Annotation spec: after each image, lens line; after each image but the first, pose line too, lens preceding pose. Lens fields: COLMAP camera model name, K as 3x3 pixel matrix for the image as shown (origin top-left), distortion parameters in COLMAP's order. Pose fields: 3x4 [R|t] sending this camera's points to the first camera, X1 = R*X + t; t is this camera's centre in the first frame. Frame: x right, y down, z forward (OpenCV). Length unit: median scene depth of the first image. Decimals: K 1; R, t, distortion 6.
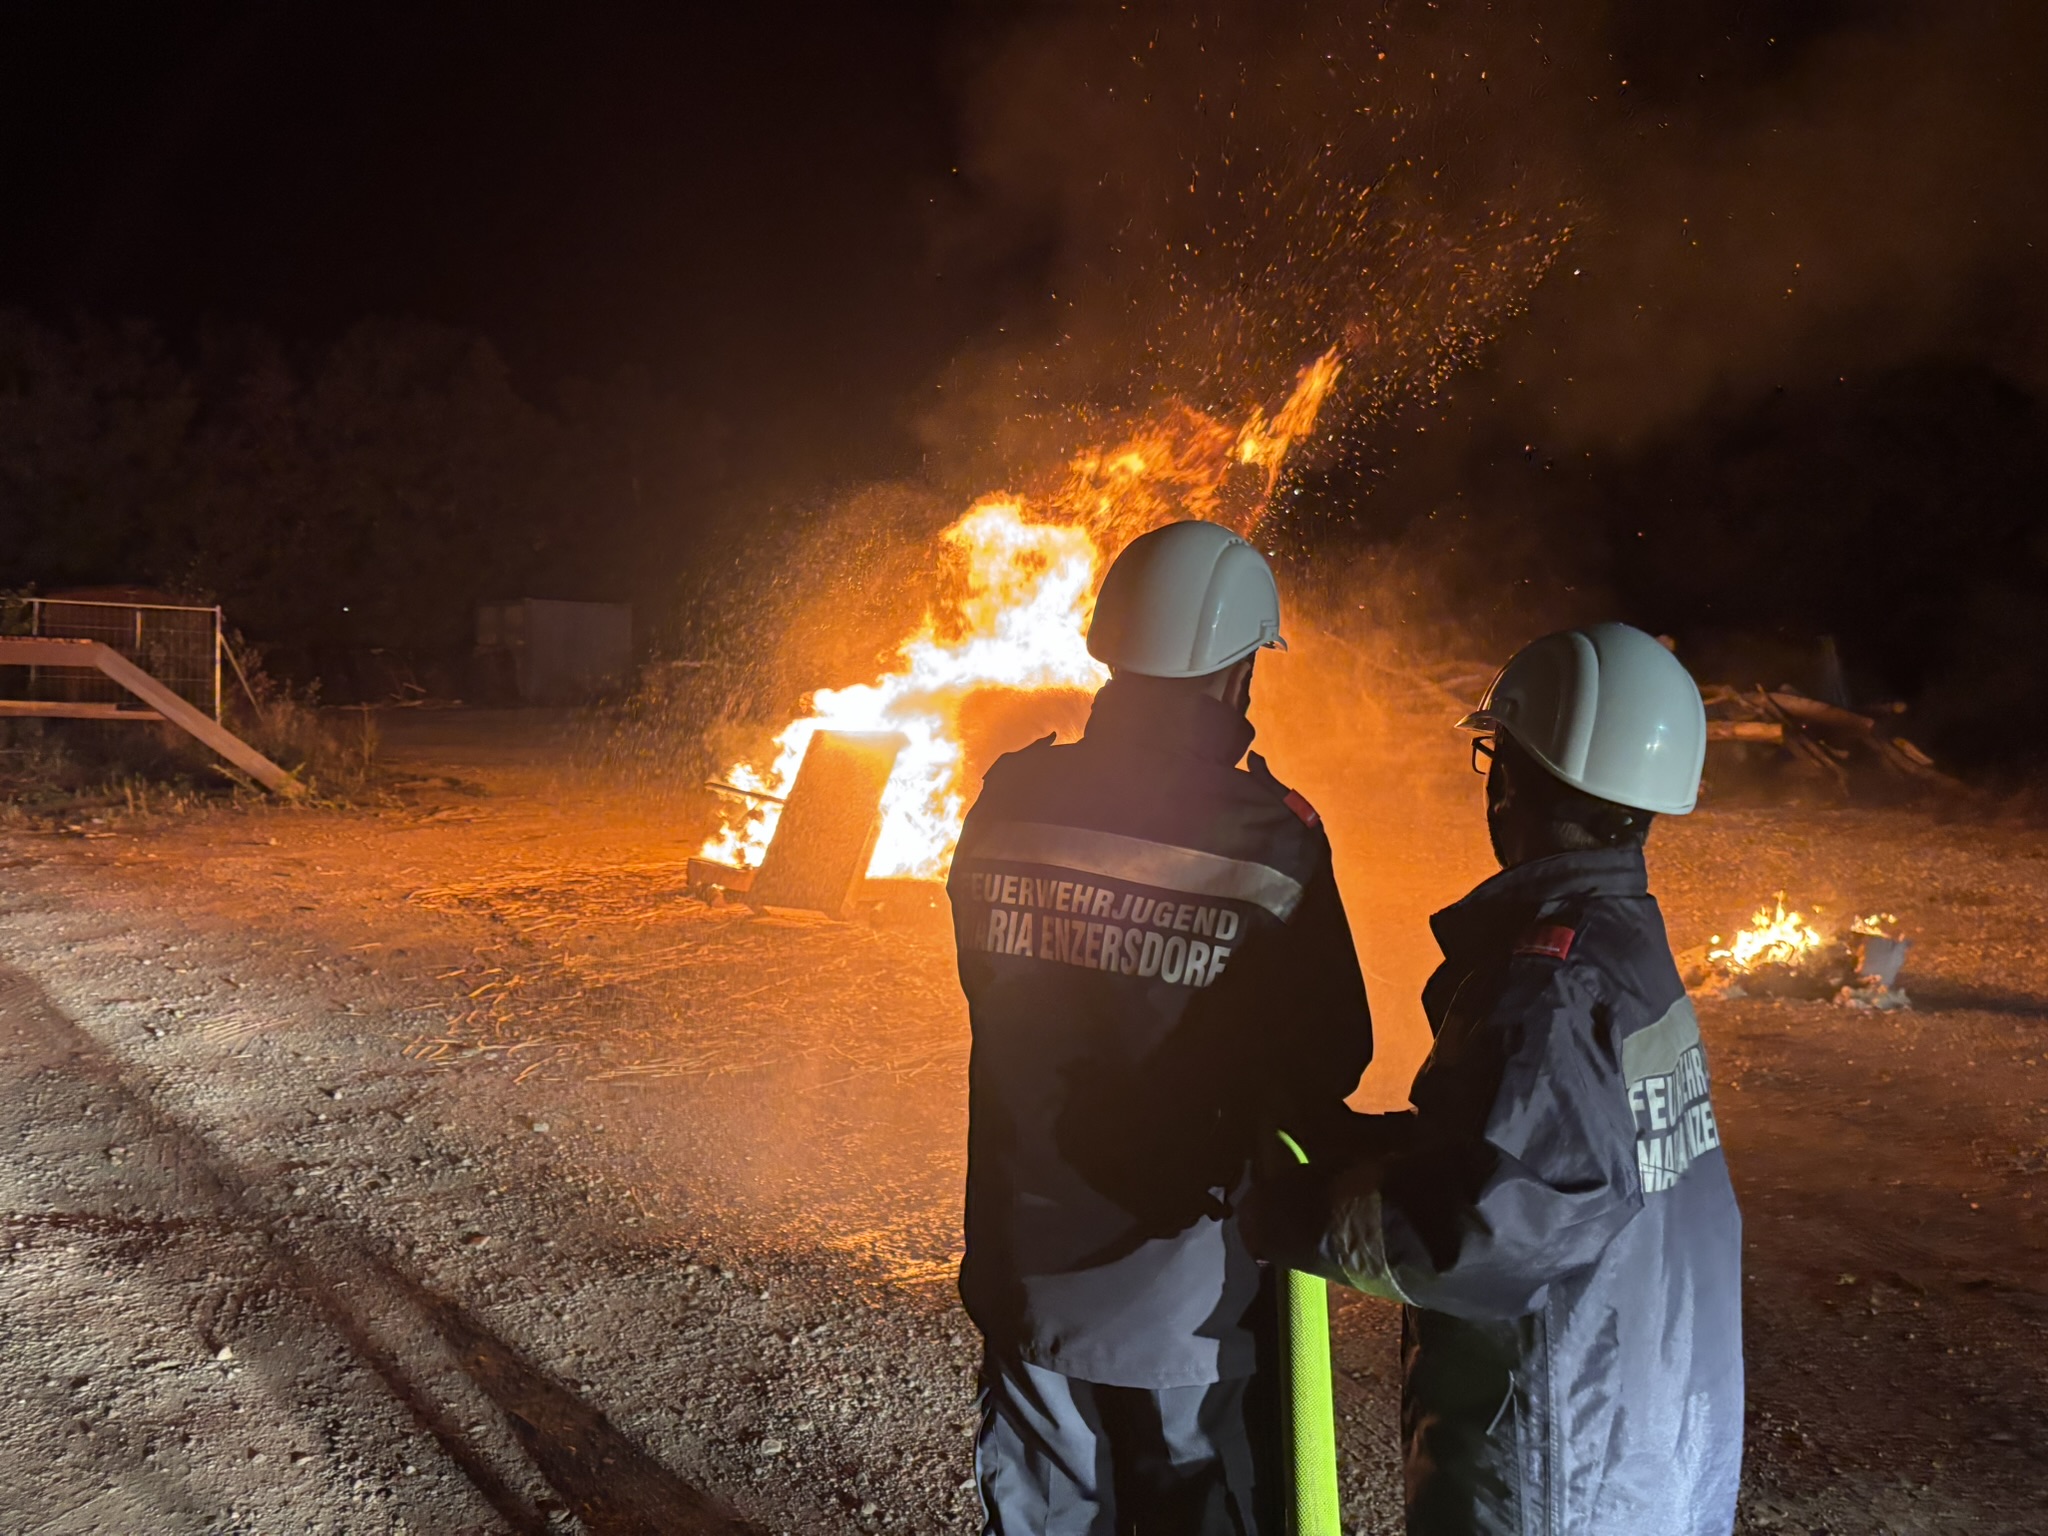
lens RADIAL K [[1559.0, 0, 1028.8], [0, 1559.0, 755.9], [0, 0, 1]] dist [0.048581, -0.052760]
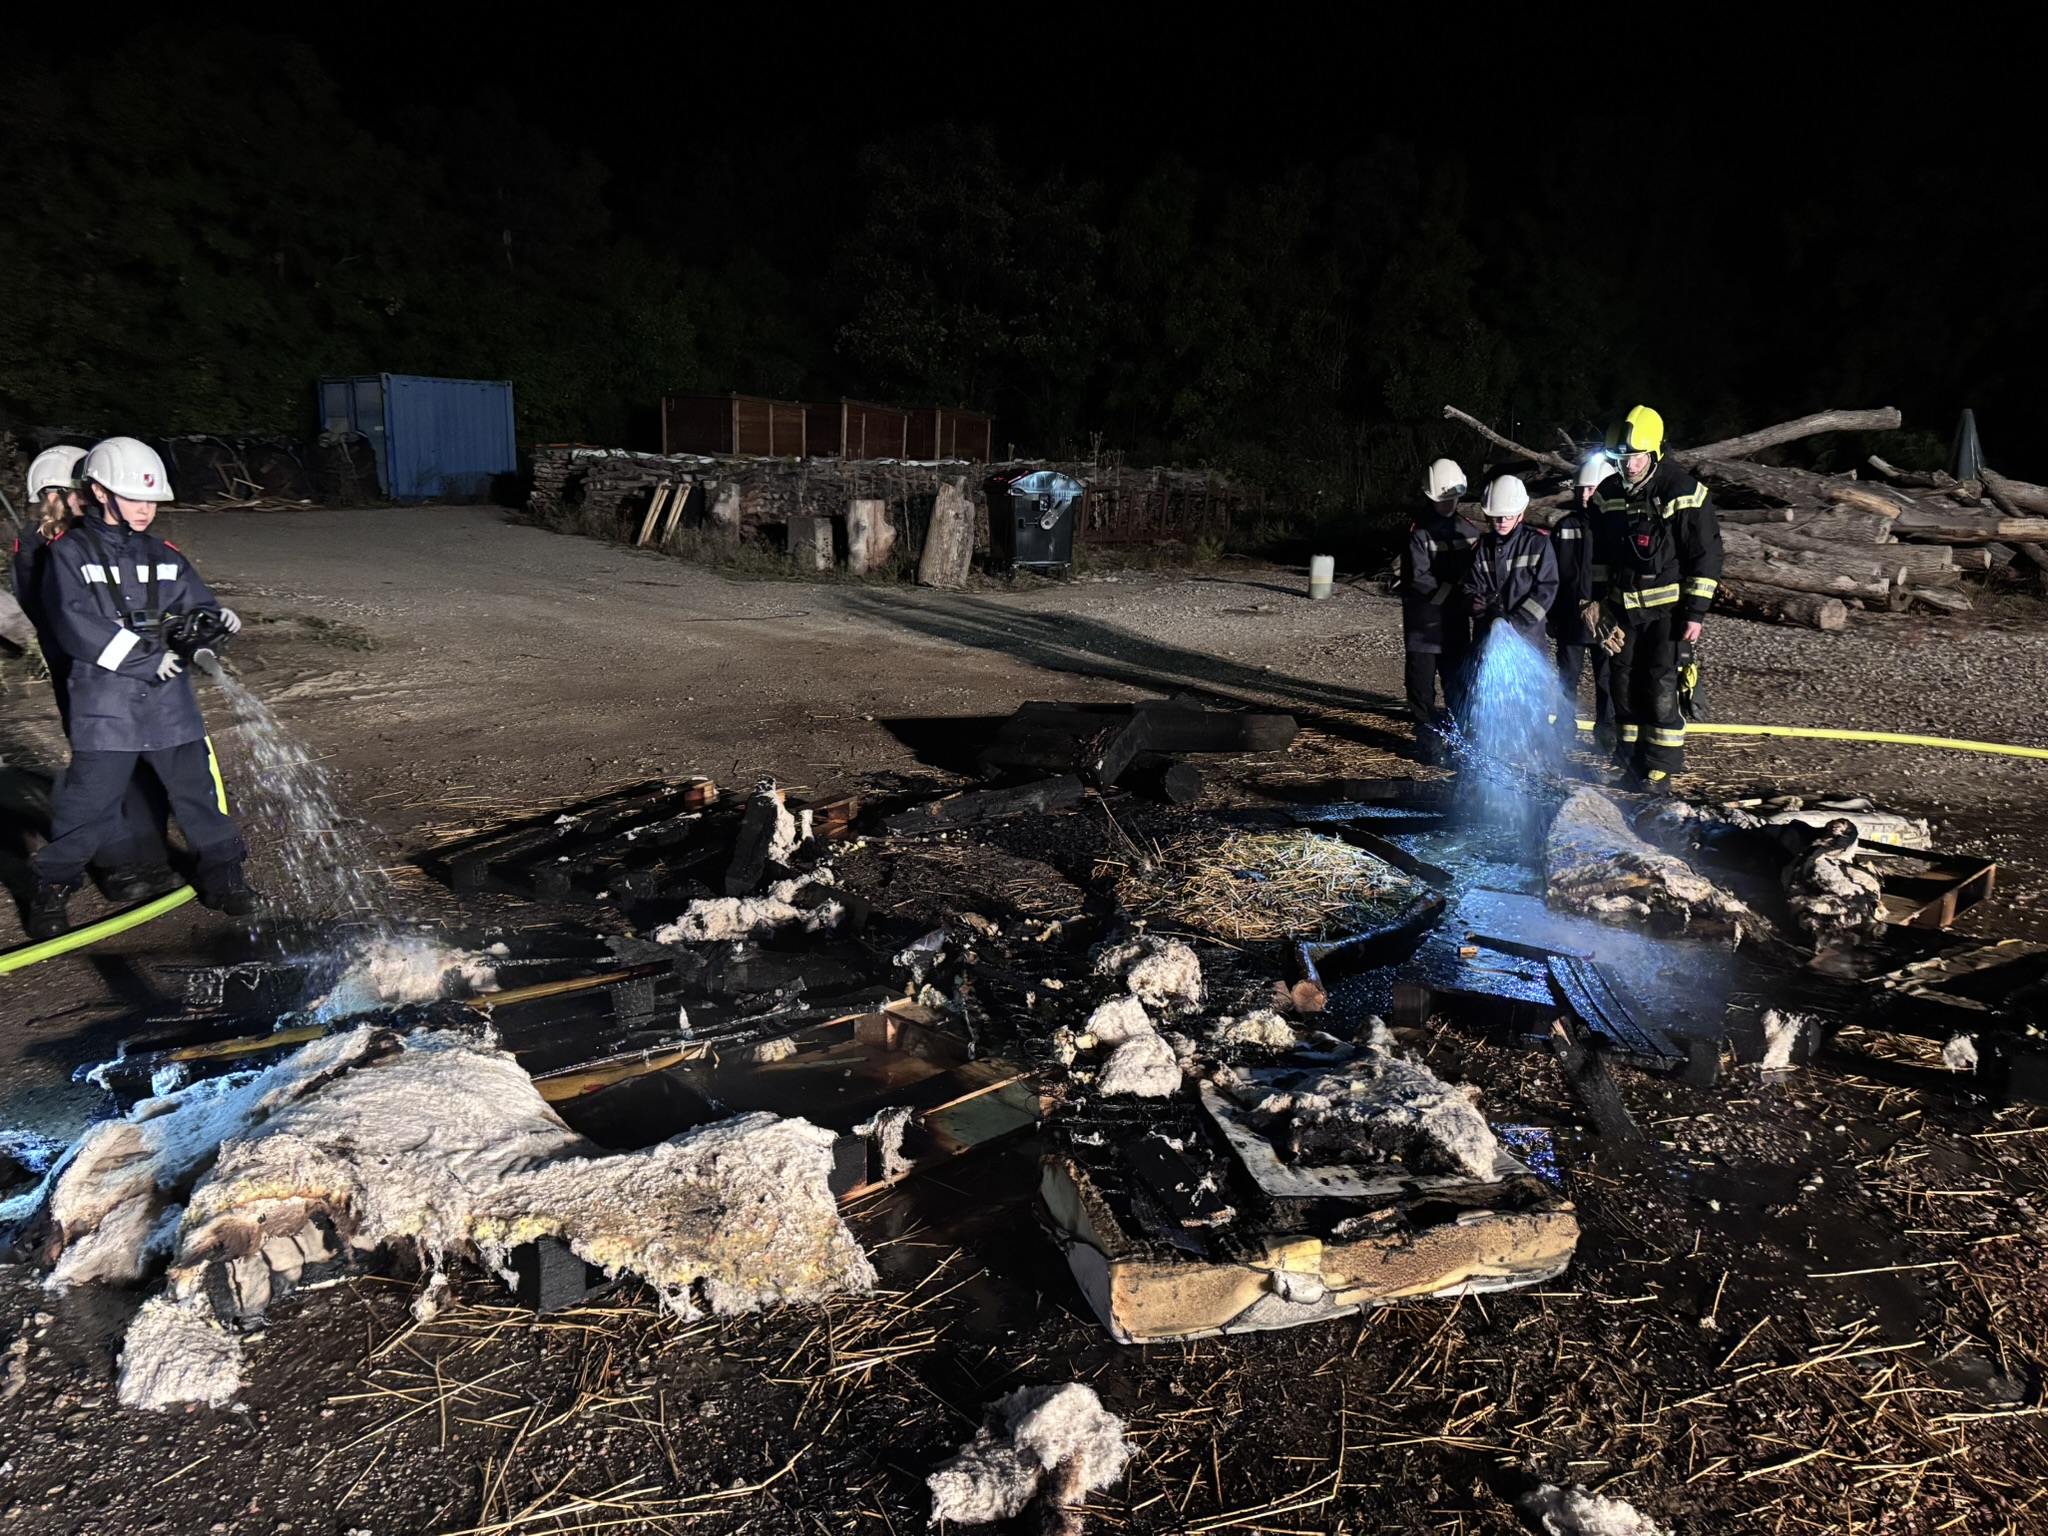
lens RADIAL K [[1559.0, 0, 1045.5], [0, 1559.0, 767.7], [0, 0, 1]] dist [0.048581, -0.052760]
pose [[0.996230, -0.023109, 0.083621, -0.053480], [0.011362, 0.990322, 0.138322, -0.006279], [-0.086008, -0.136850, 0.986851, 0.141980]]
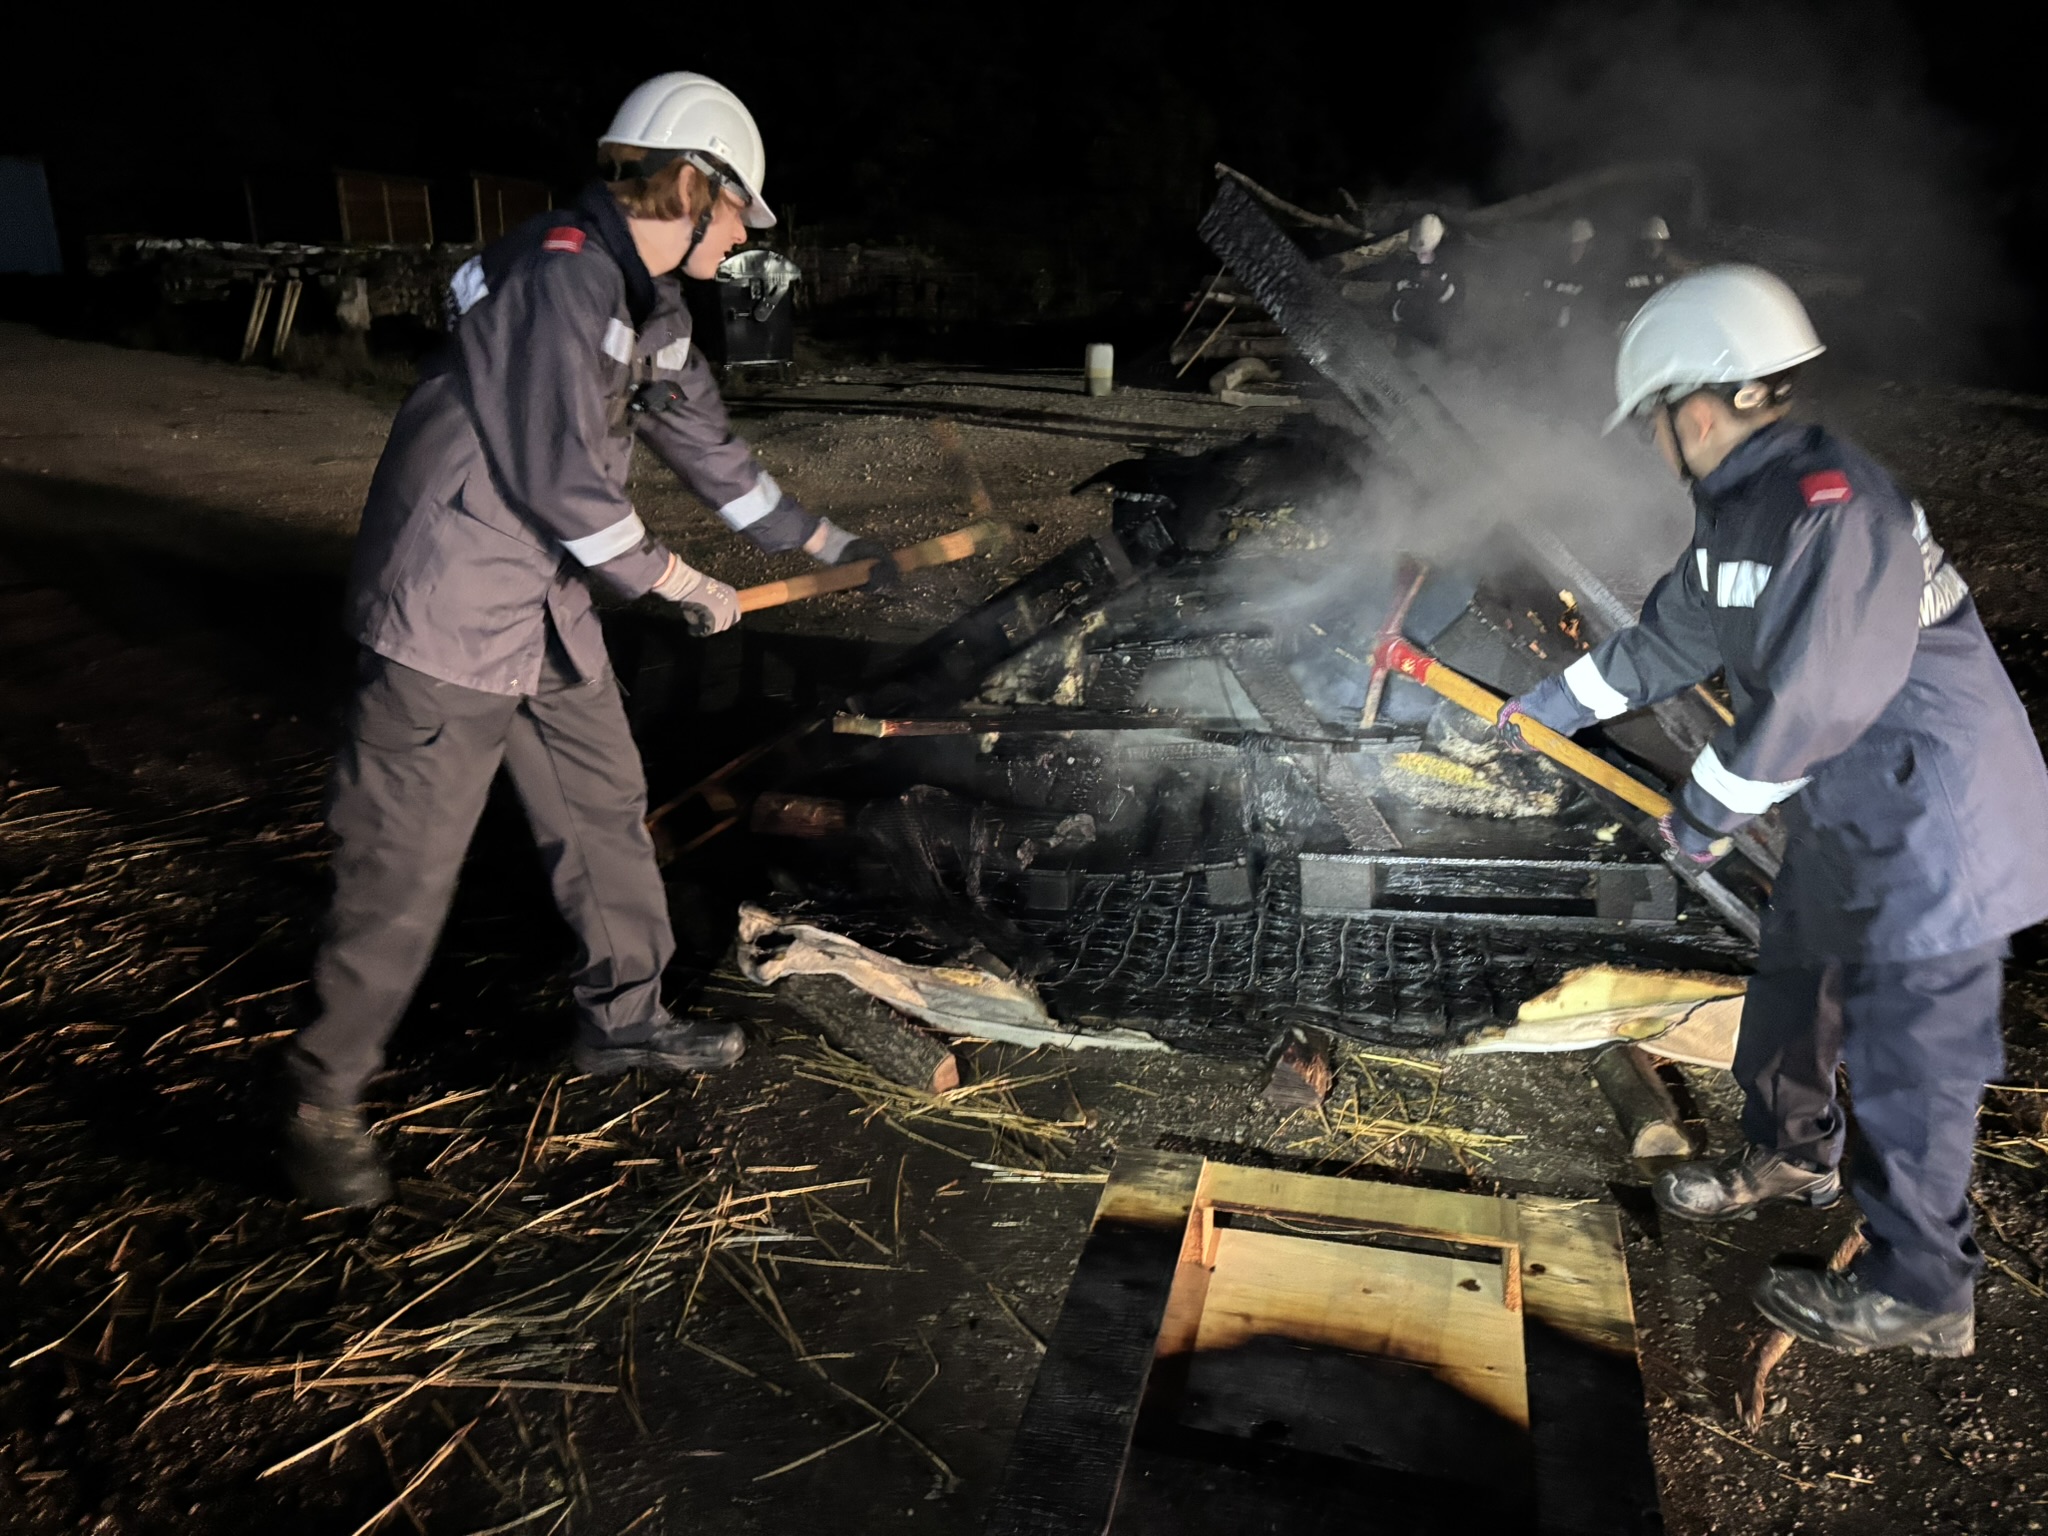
lens RADIAL K [[1559.0, 0, 1036.2], [0, 1559.0, 760.8], [0, 0, 1]] dist [0.048581, -0.052760]
pose [[0.954811, -0.122246, 0.270910, -0.071735], [0.047301, 0.962380, 0.267557, -0.009285], [-0.293426, -0.242652, 0.924674, 0.217170]]
